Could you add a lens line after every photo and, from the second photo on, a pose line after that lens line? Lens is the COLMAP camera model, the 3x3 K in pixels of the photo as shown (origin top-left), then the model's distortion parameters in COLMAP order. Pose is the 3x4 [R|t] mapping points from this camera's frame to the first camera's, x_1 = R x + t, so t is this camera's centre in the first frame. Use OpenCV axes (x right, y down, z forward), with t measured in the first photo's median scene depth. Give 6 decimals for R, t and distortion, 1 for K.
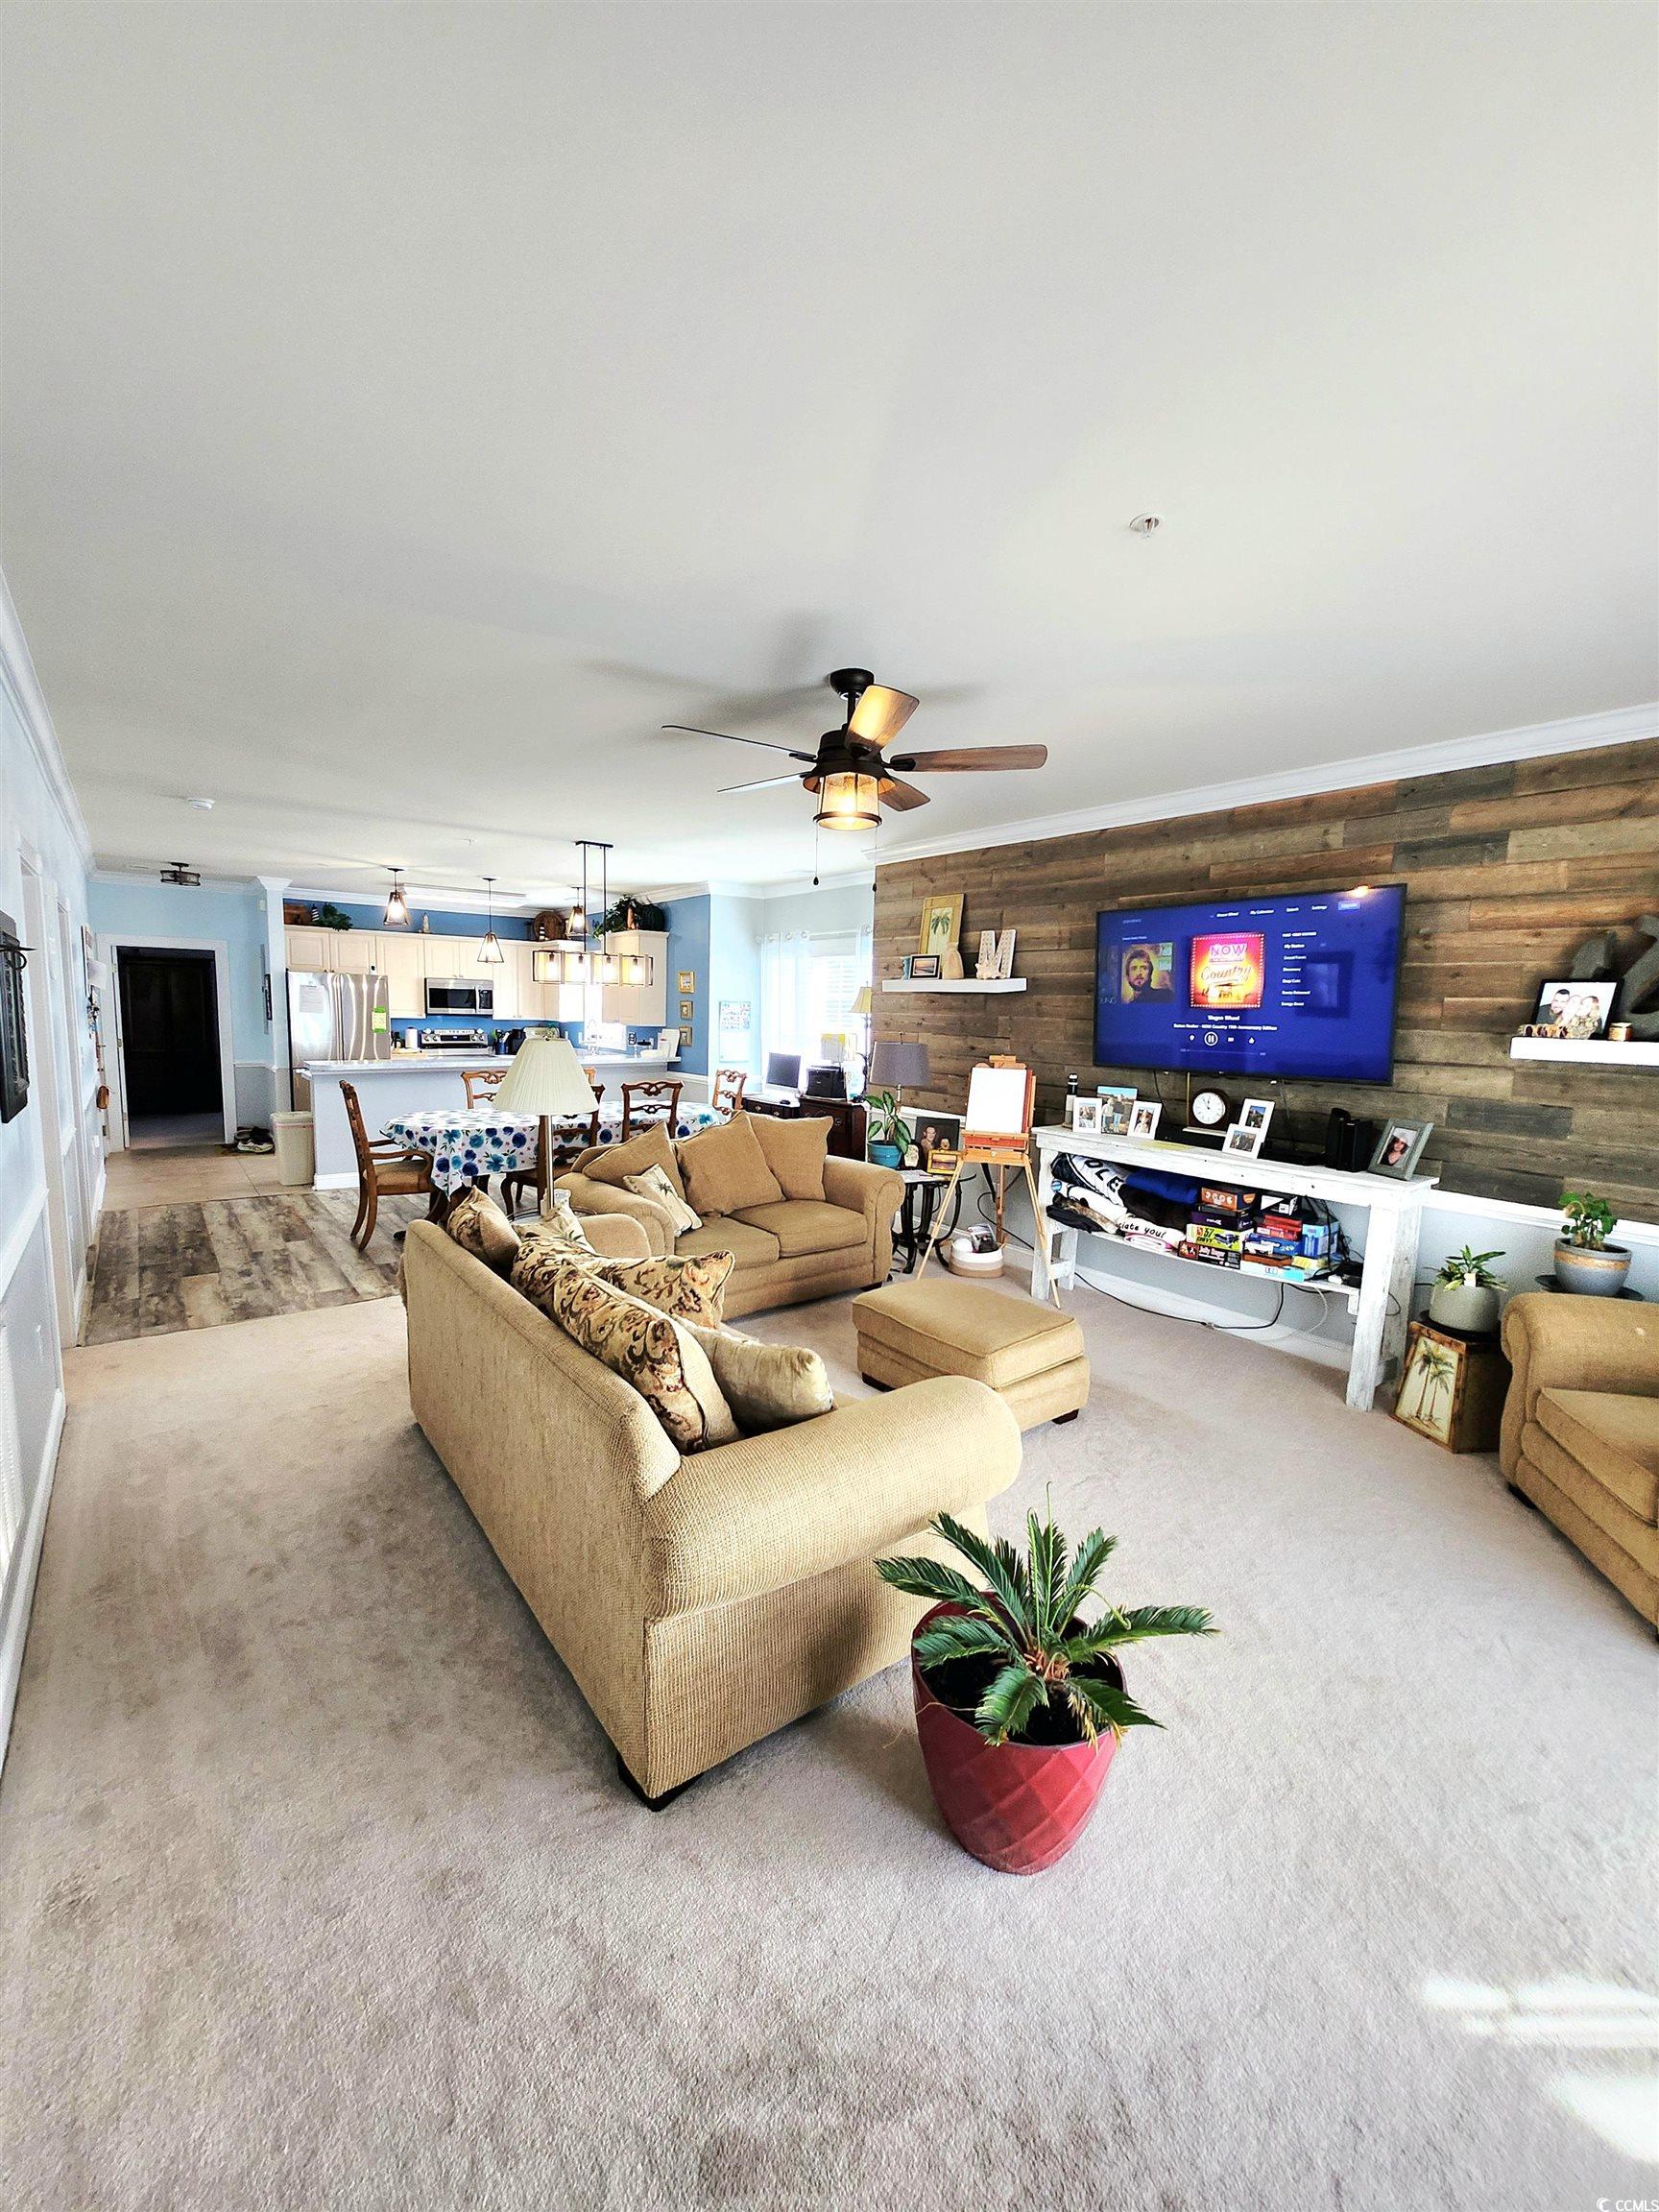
lens RADIAL K [[875.3, 0, 829.4], [0, 875.3, 1116.2], [0, 0, 1]] dist [-0.000319, -0.000030]
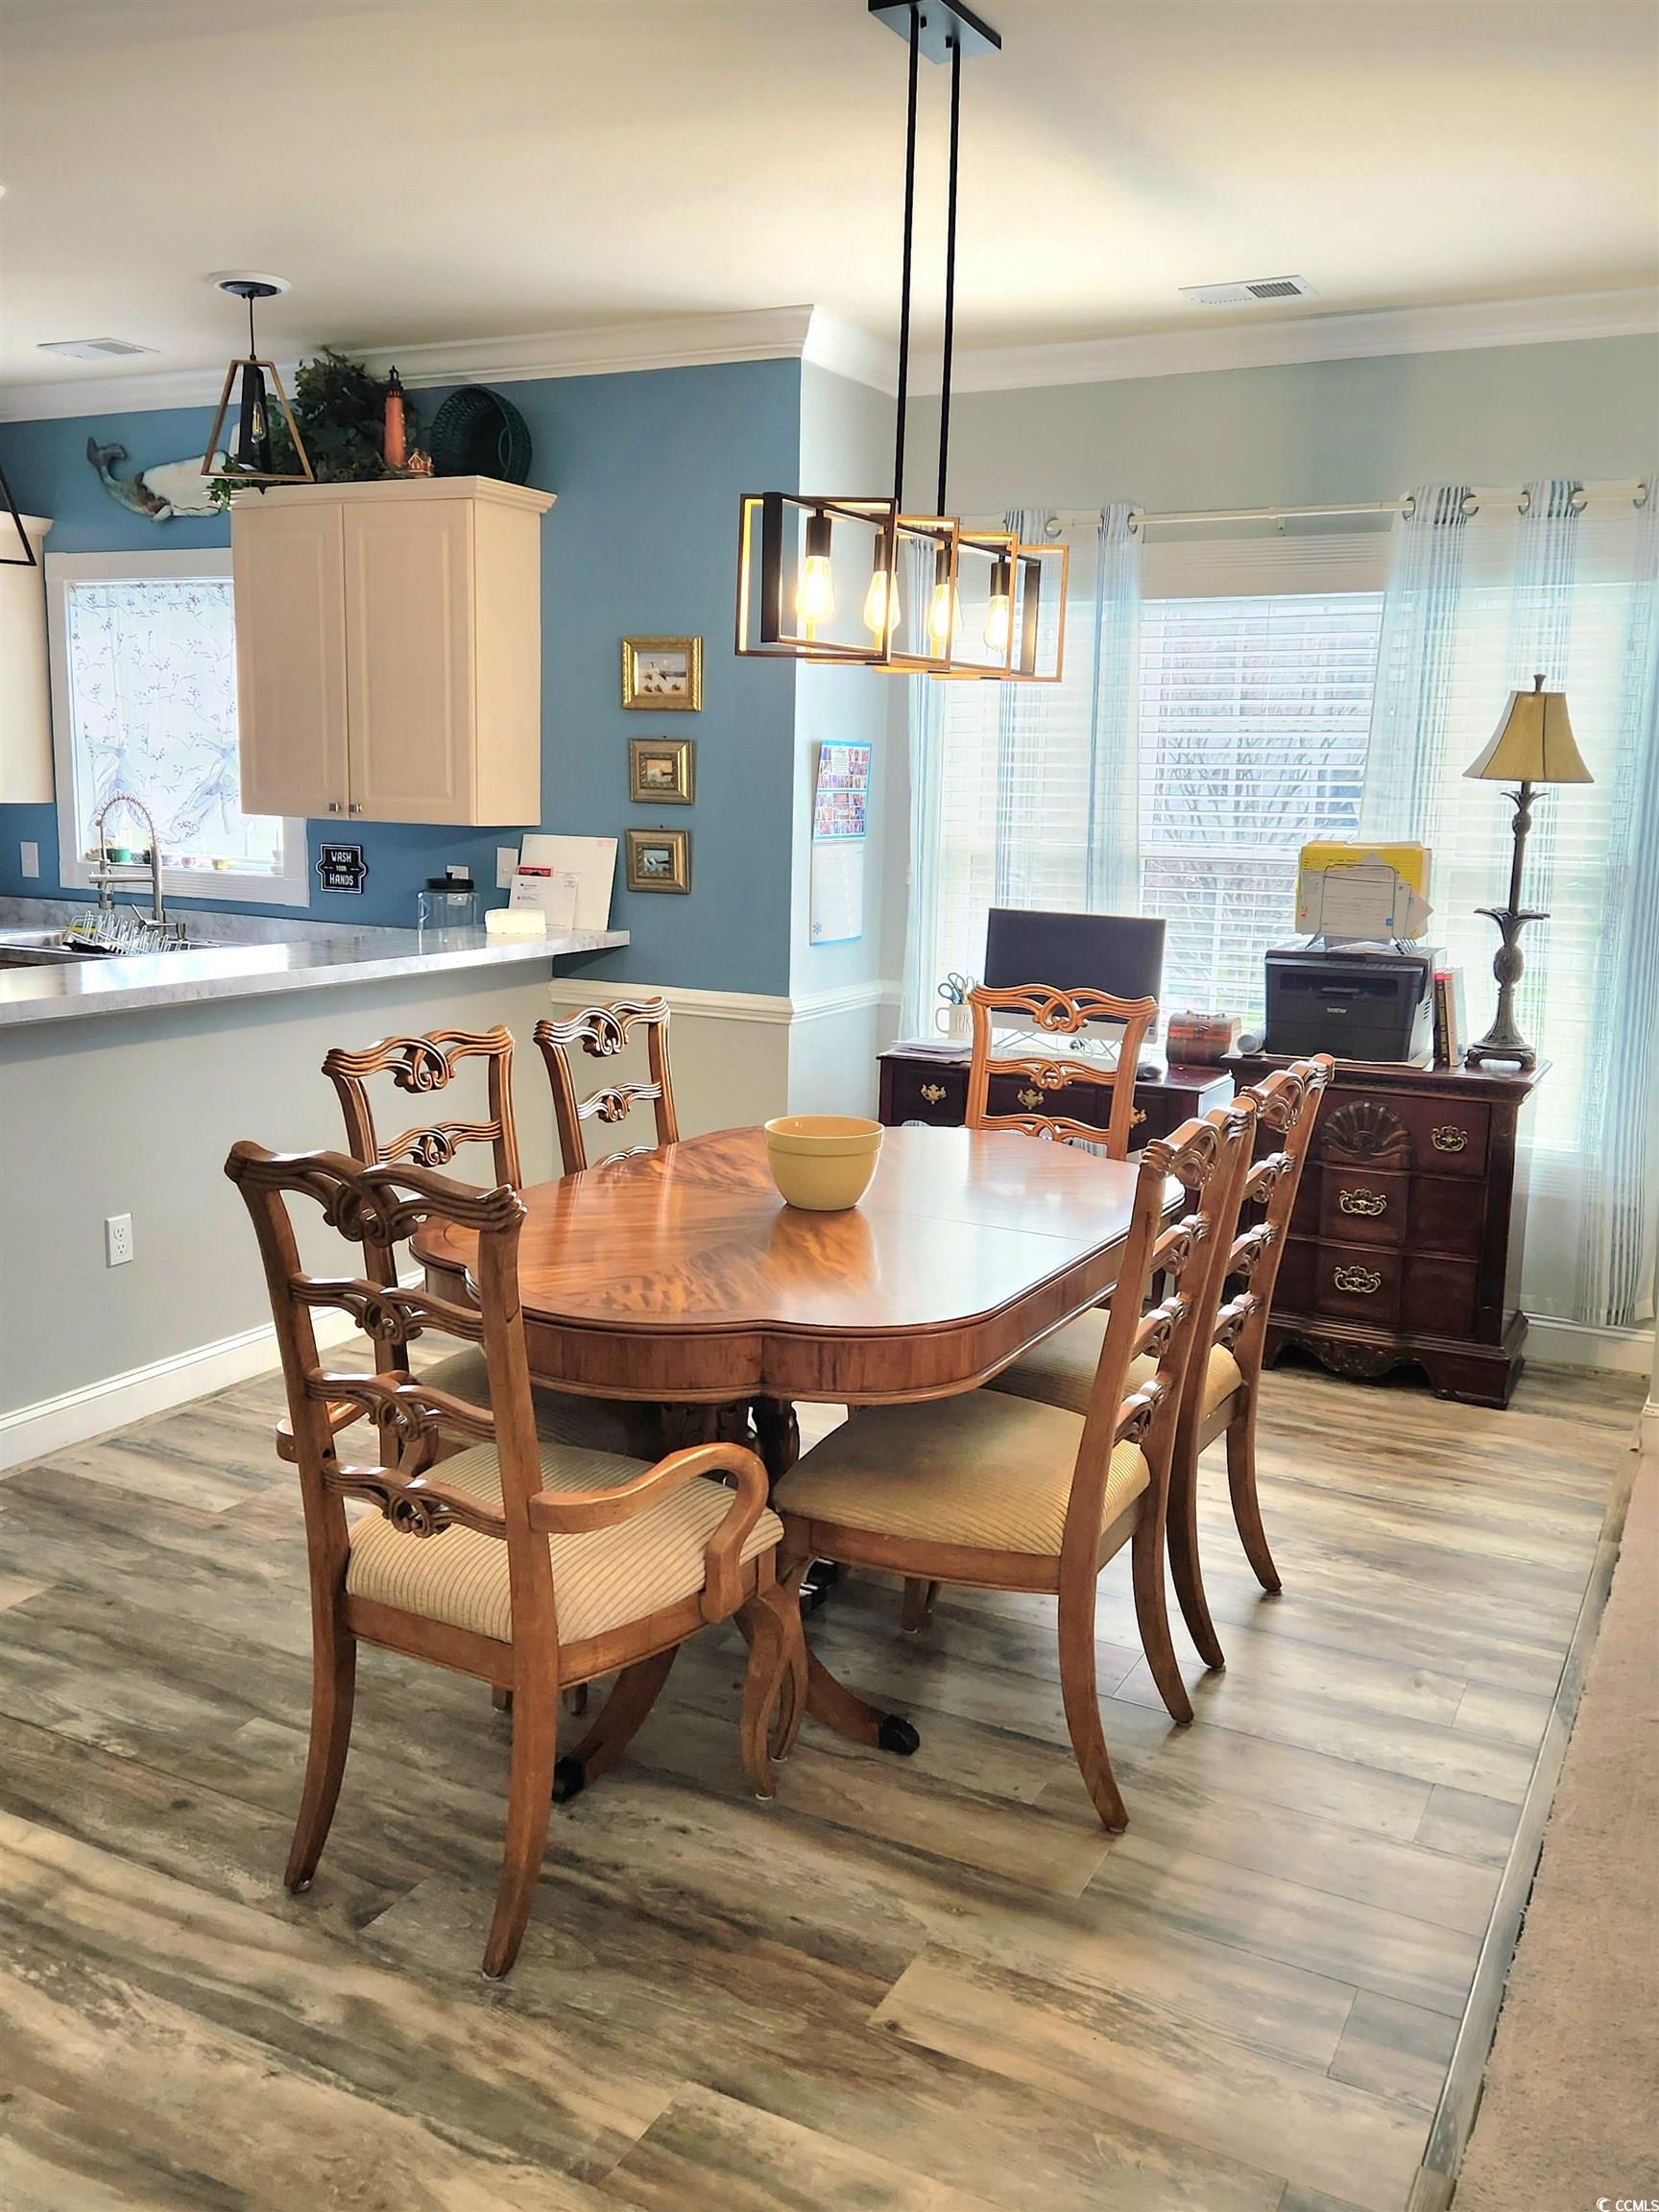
lens RADIAL K [[1872.2, 0, 828.8], [0, 1872.2, 1099.2], [0, 0, 1]] dist [0.055565, 0.003479]
pose [[0.907920, -0.080790, 0.411285, -0.510767], [0.053455, 0.995554, 0.077557, -0.077757], [-0.415722, -0.048430, 0.908201, 0.544287]]
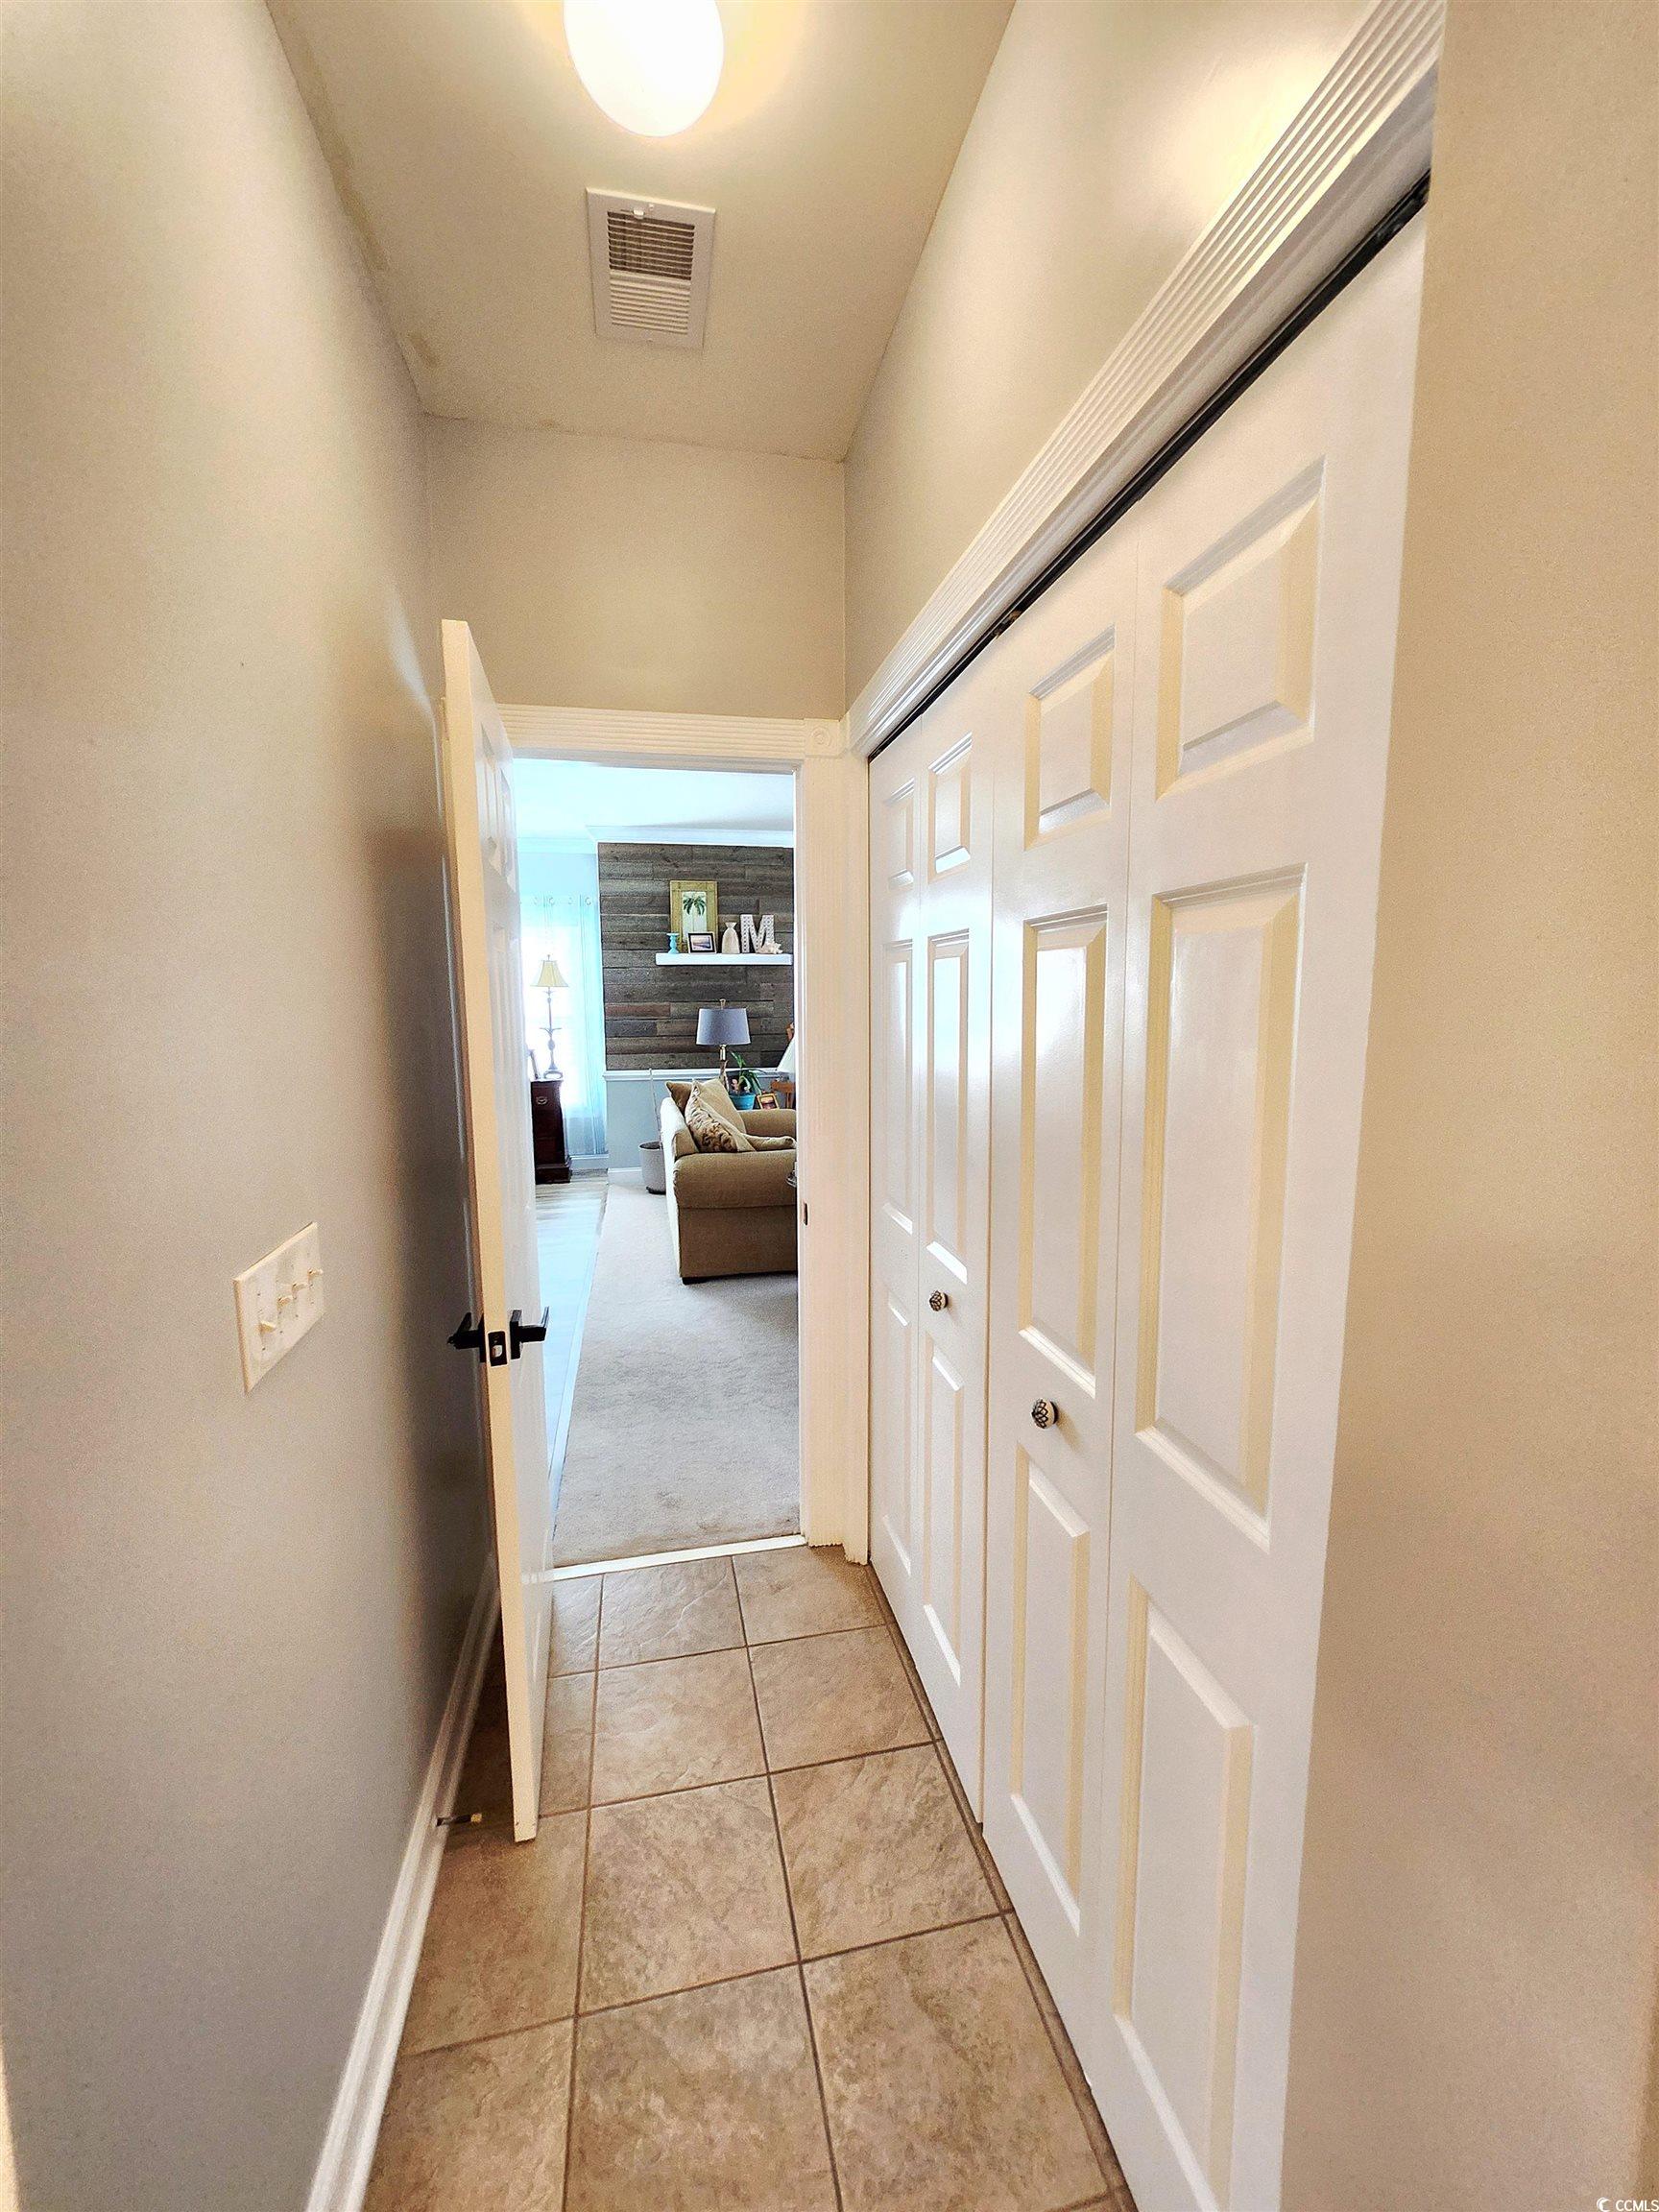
lens RADIAL K [[875.3, 0, 827.6], [0, 875.3, 1106.5], [0, 0, 1]] dist [-0.000319, -0.000030]
pose [[0.443957, -0.144018, 0.884399, -0.785722], [0.130086, 0.986902, 0.095408, -0.041115], [-0.886555, 0.072691, 0.456877, 0.308124]]
